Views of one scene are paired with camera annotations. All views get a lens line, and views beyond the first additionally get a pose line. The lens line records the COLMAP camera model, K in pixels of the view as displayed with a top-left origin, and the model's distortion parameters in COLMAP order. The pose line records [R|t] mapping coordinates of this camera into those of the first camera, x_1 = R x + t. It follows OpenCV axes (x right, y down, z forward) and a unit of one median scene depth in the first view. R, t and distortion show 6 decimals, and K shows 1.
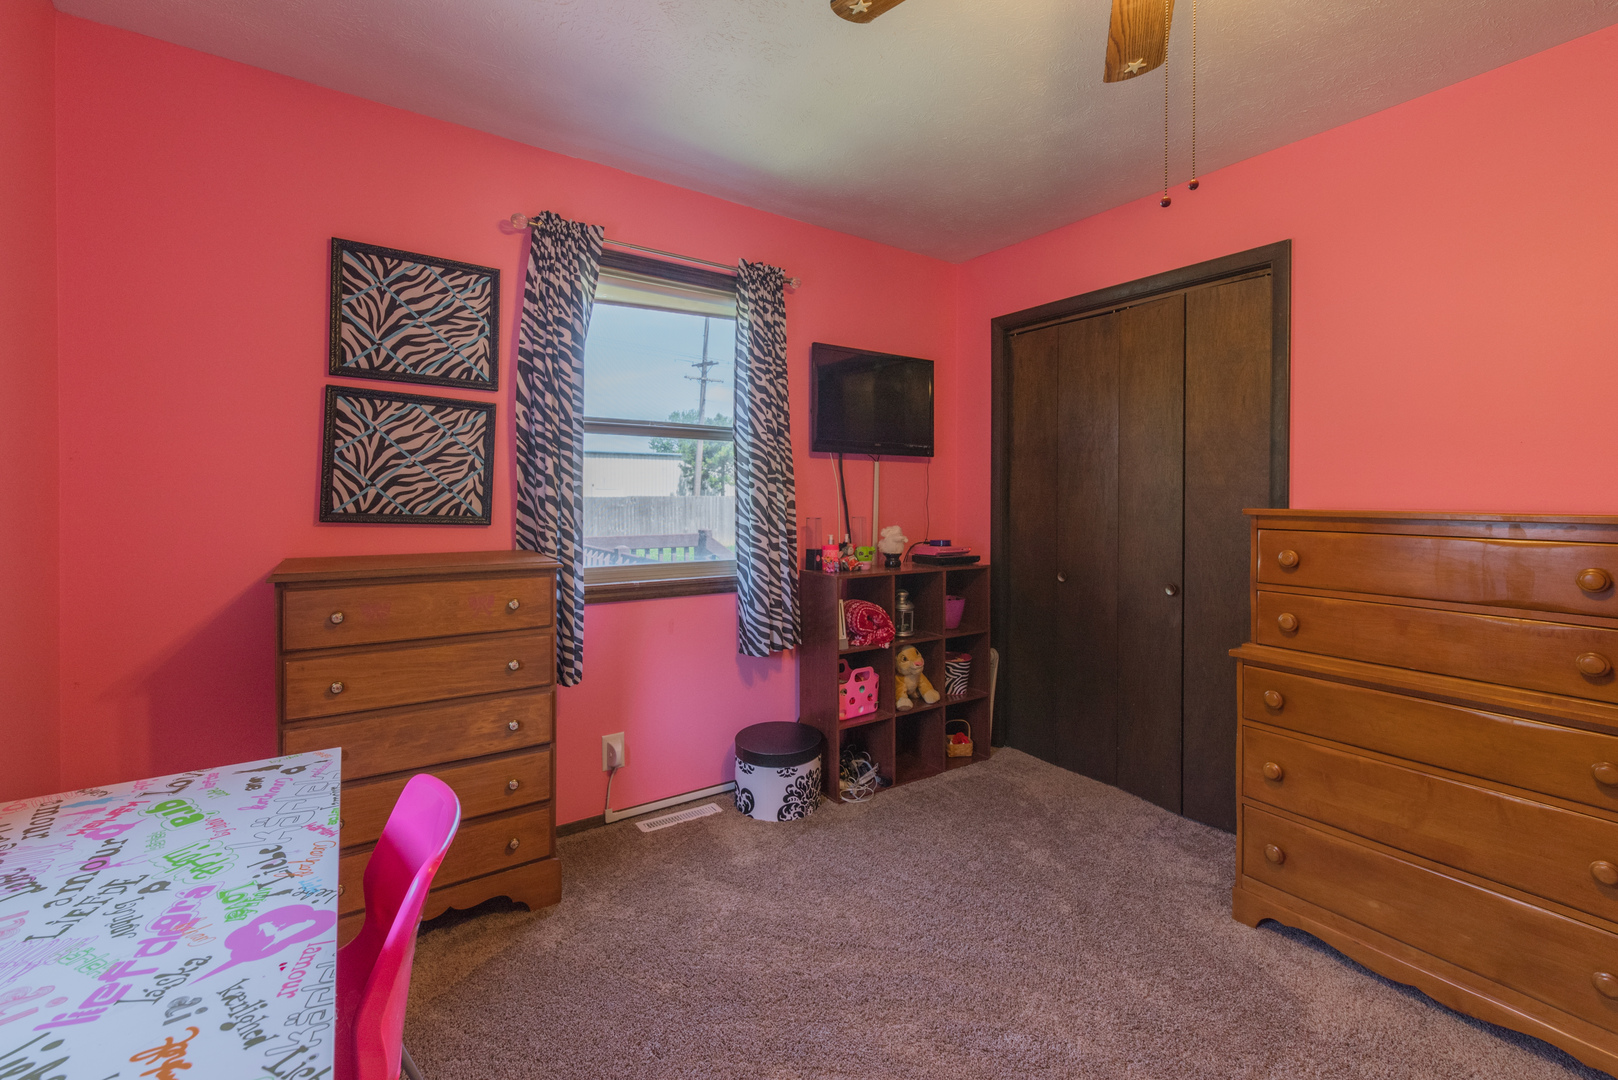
lens RADIAL K [[712.6, 0, 840.6], [0, 712.6, 497.0], [0, 0, 1]] dist [0.003569, 0.000108]
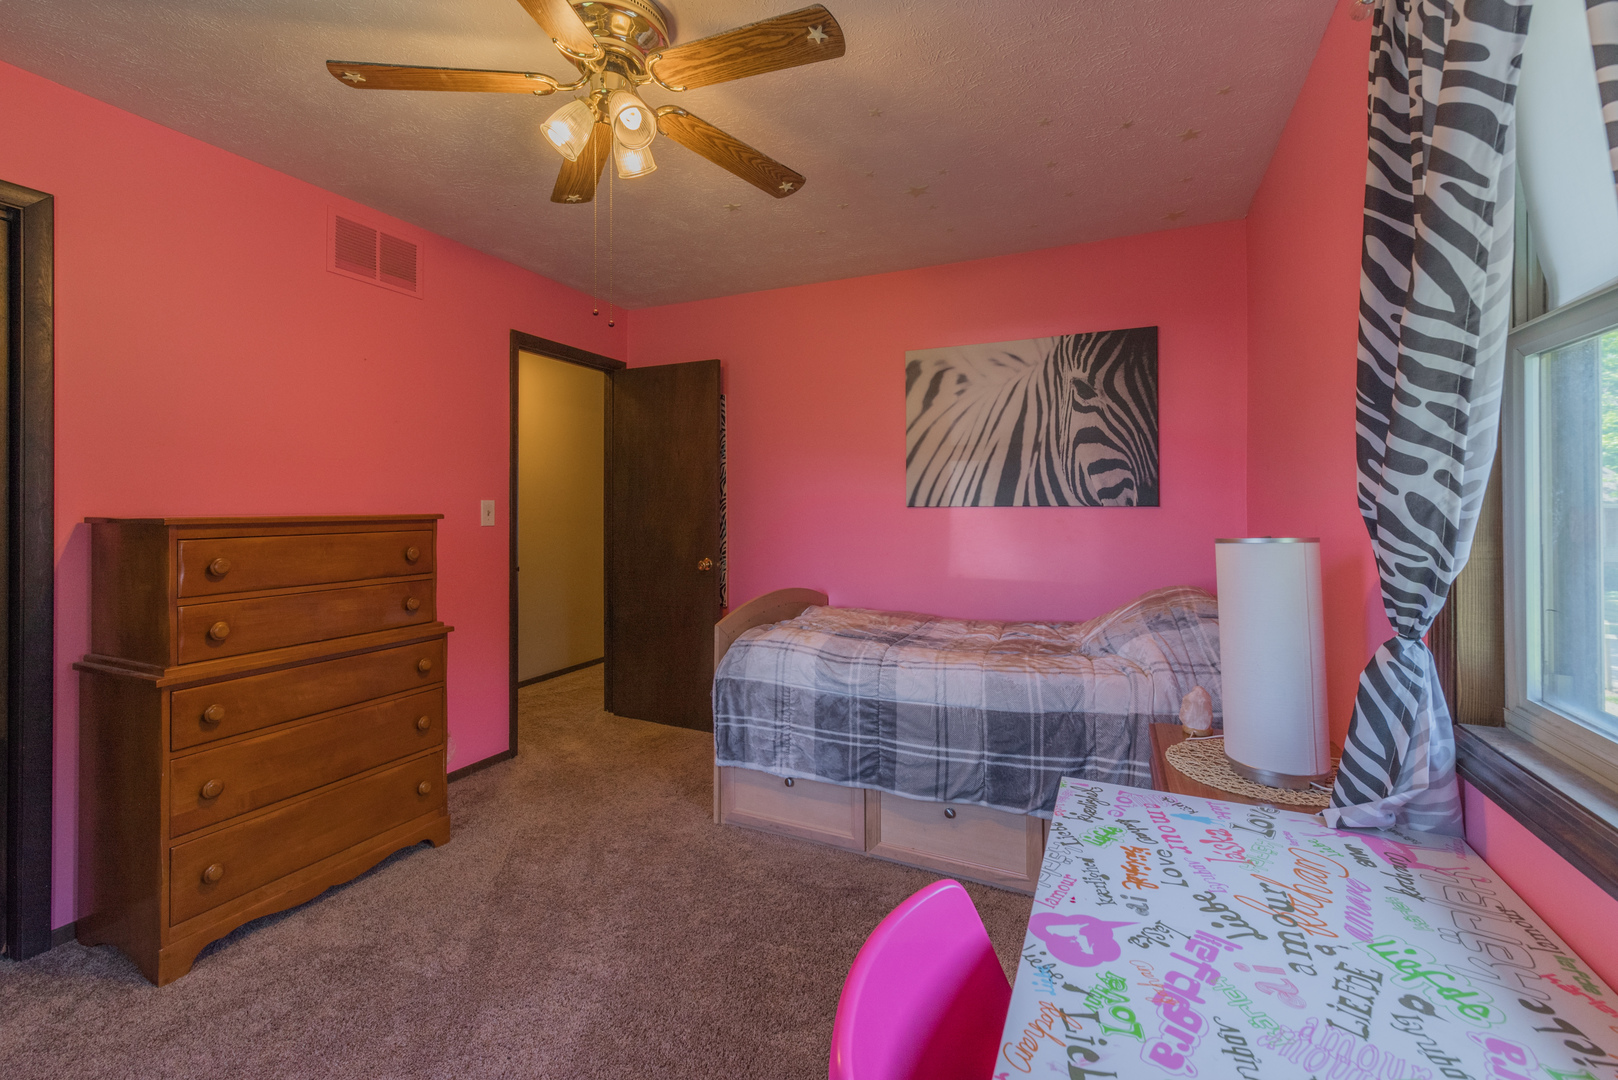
lens RADIAL K [[712.6, 0, 811.6], [0, 712.6, 498.5], [0, 0, 1]] dist [0.003569, 0.000108]
pose [[-0.524030, 0.000937, 0.851699, -1.243349], [-0.002459, 0.999994, -0.002614, -0.014299], [-0.851696, -0.003464, -0.524025, 1.585992]]
